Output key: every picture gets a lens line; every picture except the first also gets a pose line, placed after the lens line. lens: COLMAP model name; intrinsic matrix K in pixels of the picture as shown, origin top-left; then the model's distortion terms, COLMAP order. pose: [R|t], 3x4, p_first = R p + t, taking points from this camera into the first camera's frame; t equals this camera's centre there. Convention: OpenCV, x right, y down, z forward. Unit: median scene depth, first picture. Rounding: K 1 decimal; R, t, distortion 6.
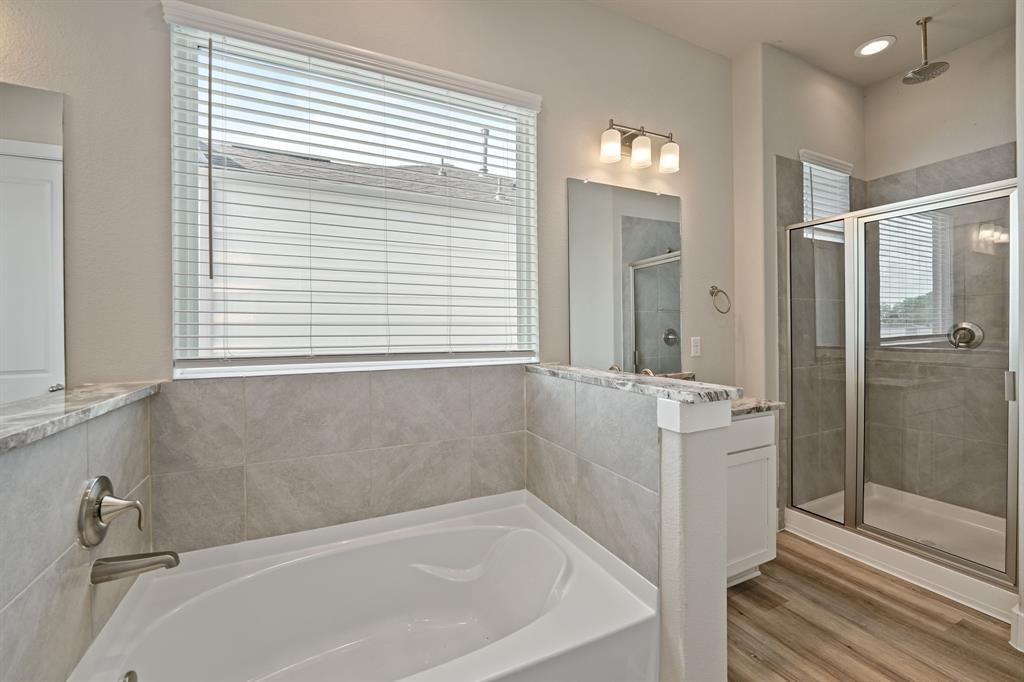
lens RADIAL K [[421.8, 0, 512.2], [0, 421.8, 339.8], [0, 0, 1]] dist [-0.010284, -0.000019]
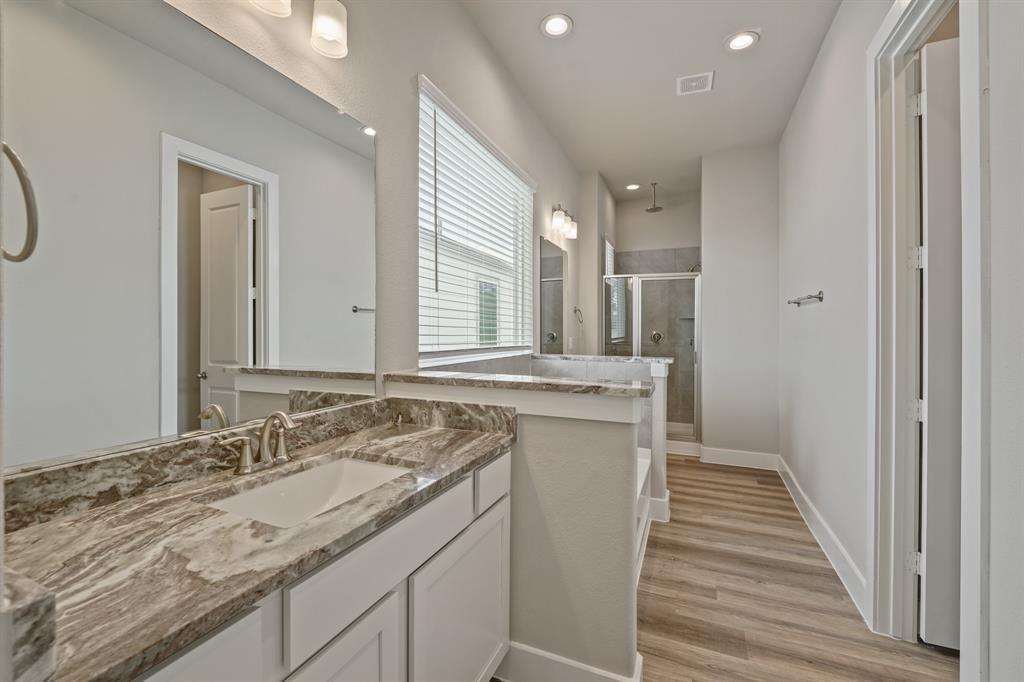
lens RADIAL K [[421.8, 0, 513.9], [0, 421.8, 340.2], [0, 0, 1]] dist [-0.010284, -0.000019]
pose [[0.750274, -0.004144, 0.661115, -0.963674], [0.007640, 0.999968, -0.002403, 0.008155], [-0.661083, 0.006854, 0.750281, -0.110200]]
